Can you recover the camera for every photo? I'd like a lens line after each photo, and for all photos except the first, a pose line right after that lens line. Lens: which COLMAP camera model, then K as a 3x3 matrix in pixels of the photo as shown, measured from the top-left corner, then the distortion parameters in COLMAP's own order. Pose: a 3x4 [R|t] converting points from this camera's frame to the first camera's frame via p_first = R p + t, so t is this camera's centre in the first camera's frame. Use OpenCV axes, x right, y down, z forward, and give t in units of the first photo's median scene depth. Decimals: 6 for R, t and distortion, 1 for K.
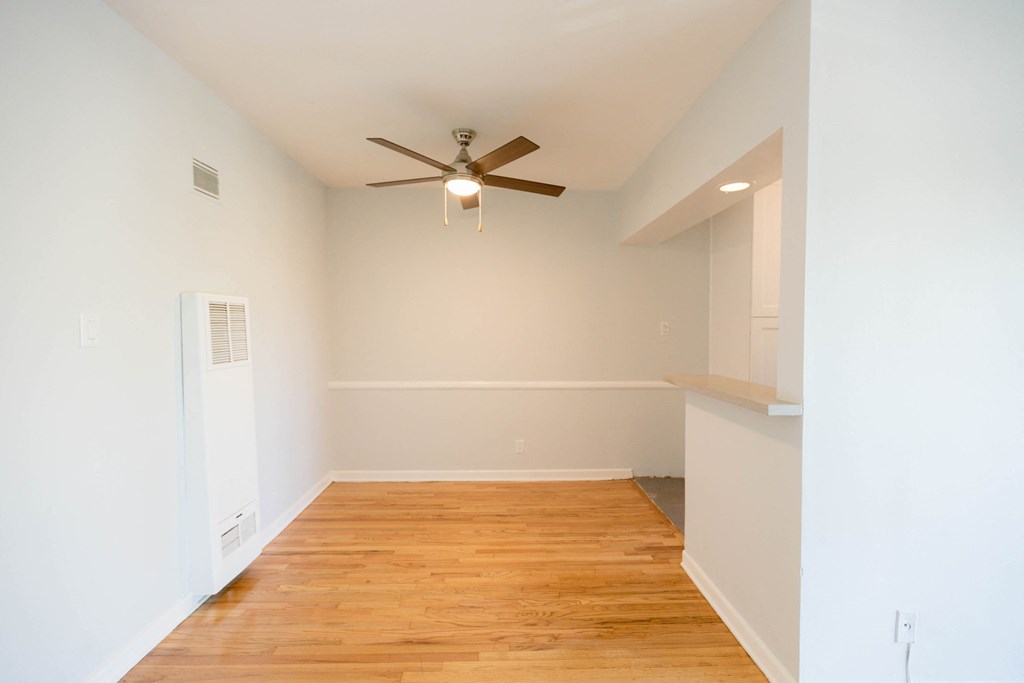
lens RADIAL K [[458.6, 0, 511.0], [0, 458.6, 345.6], [0, 0, 1]] dist [0.001728, -0.001061]
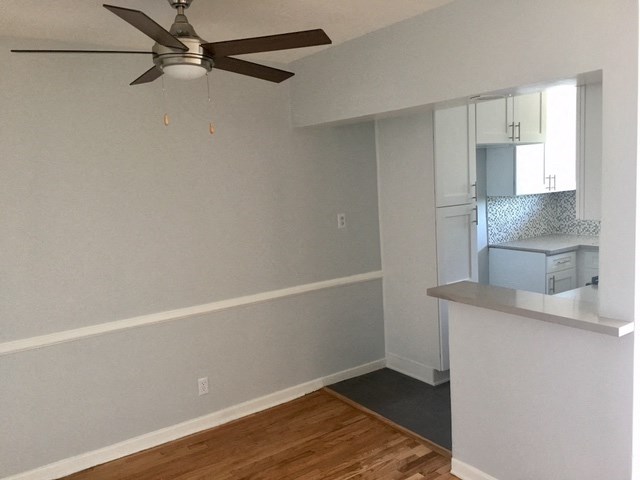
lens RADIAL K [[544.0, 0, 320.5], [0, 544.0, 239.4], [0, 0, 1]] dist [0.038994, -0.045867]
pose [[0.828307, -0.114230, 0.548506, -0.365472], [0.073326, 0.992677, 0.096001, -0.129545], [-0.555455, -0.039299, 0.830617, 0.144283]]
